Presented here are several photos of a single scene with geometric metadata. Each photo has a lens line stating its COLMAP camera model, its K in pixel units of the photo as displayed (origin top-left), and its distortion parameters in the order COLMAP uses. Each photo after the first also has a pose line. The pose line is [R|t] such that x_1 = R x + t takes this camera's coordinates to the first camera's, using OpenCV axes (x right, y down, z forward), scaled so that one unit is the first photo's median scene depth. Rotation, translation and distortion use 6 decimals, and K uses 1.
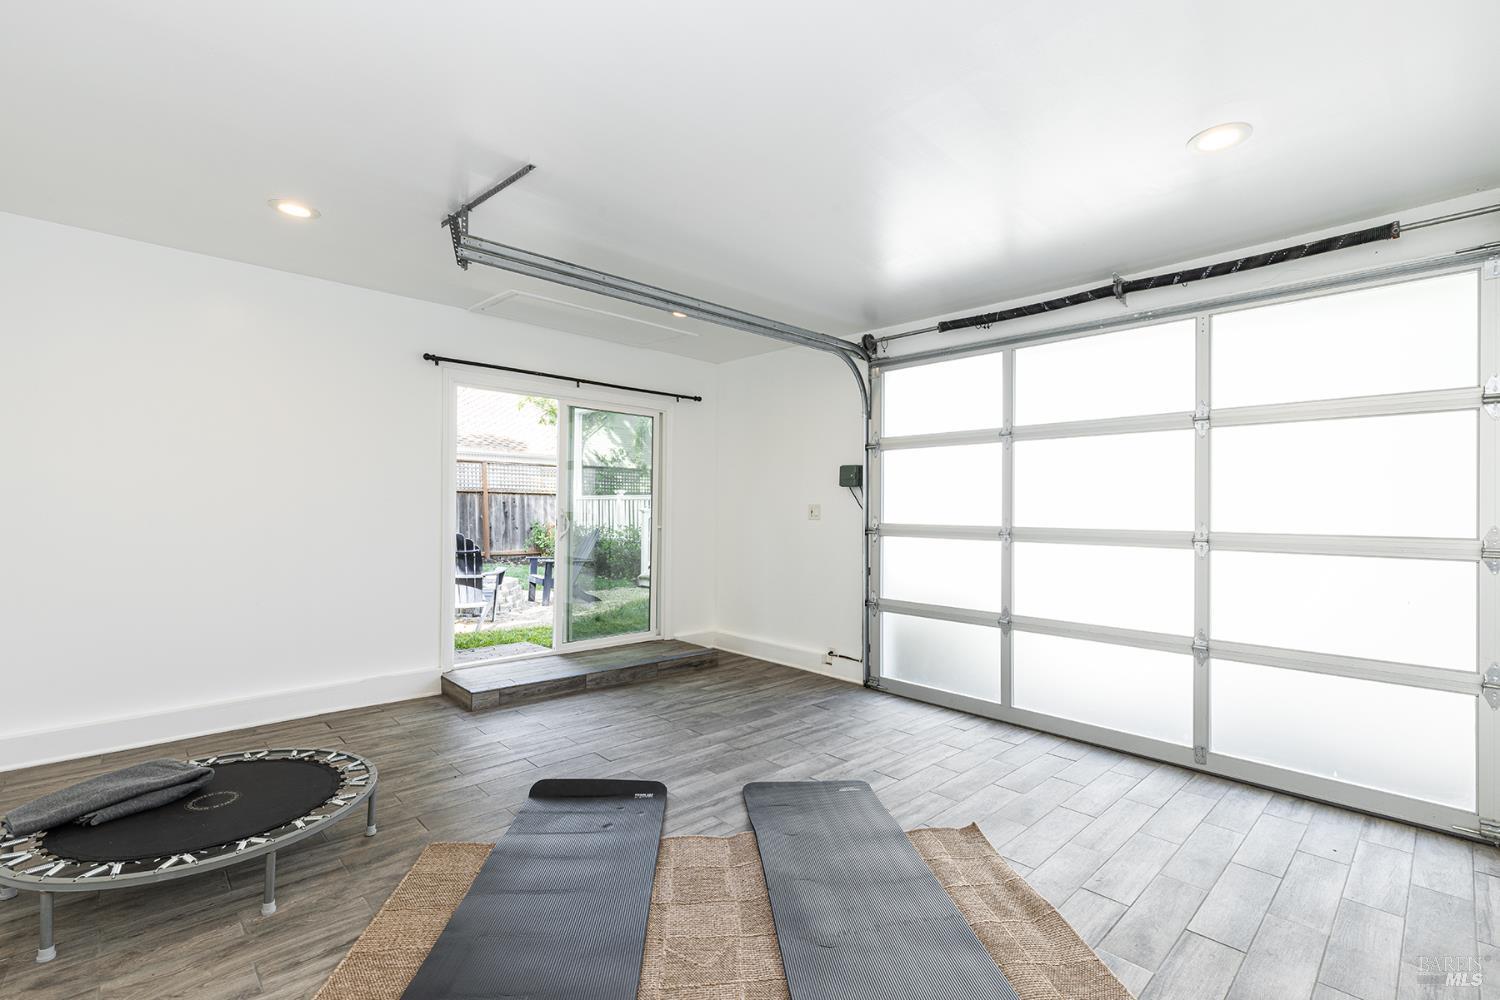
lens RADIAL K [[670.3, 0, 763.3], [0, 670.3, 505.2], [0, 0, 1]] dist [0.007493, -0.000355]
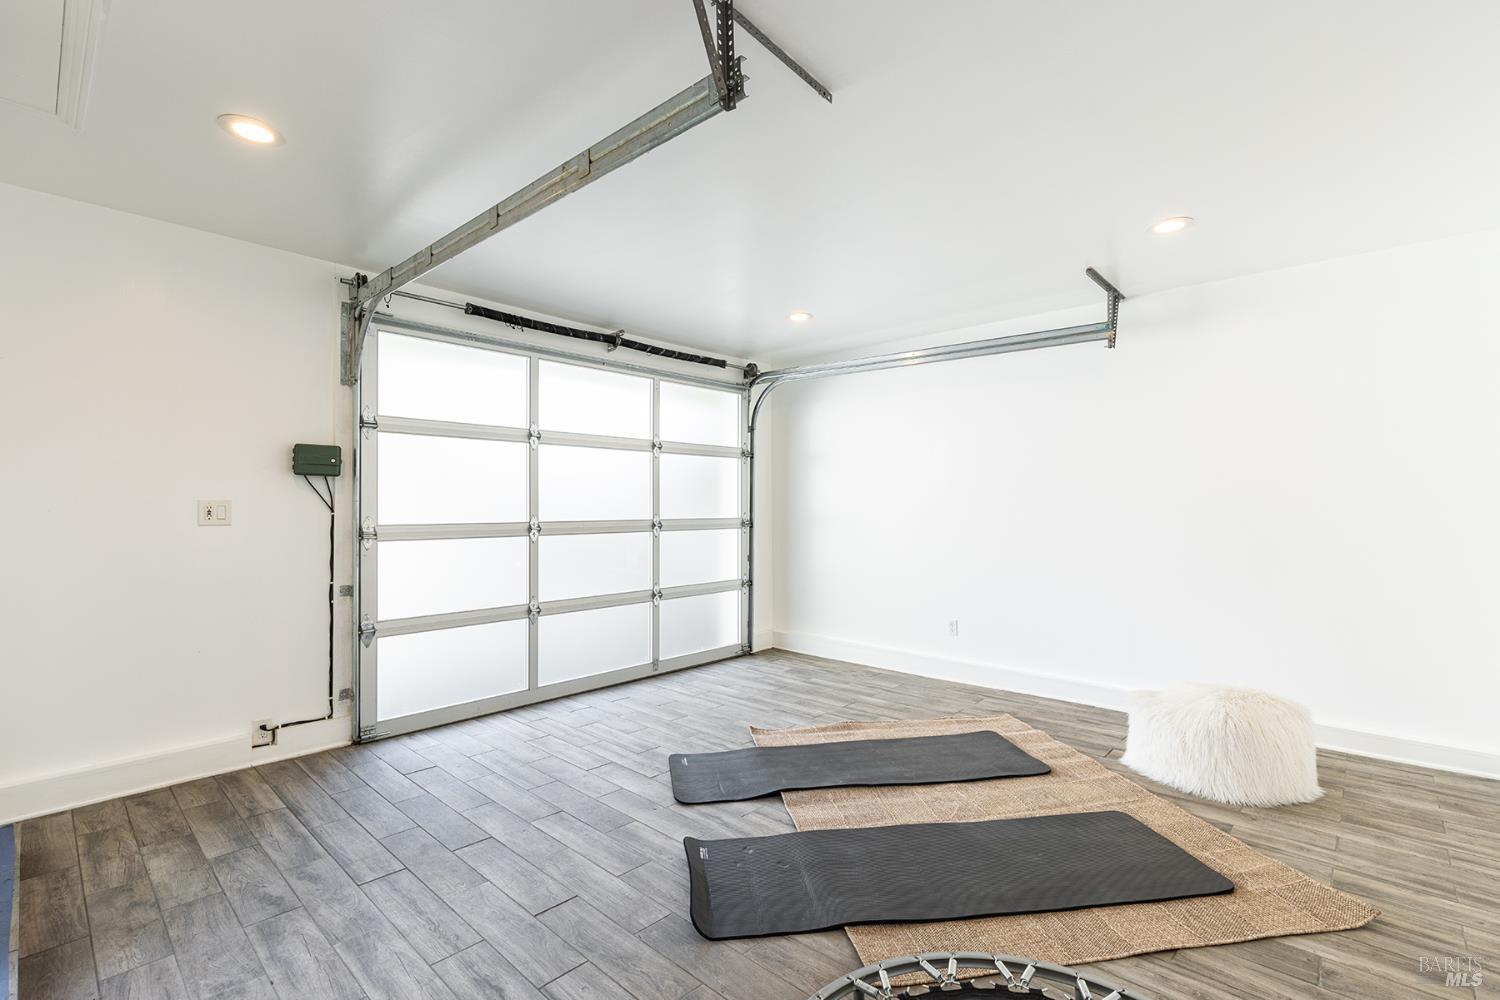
lens RADIAL K [[670.3, 0, 745.5], [0, 670.3, 505.8], [0, 0, 1]] dist [0.007493, -0.000355]
pose [[-0.043278, -0.008991, 0.999023, -0.668755], [-0.004459, 0.999951, 0.008806, -0.004762], [-0.999053, -0.004074, -0.043316, 0.652167]]
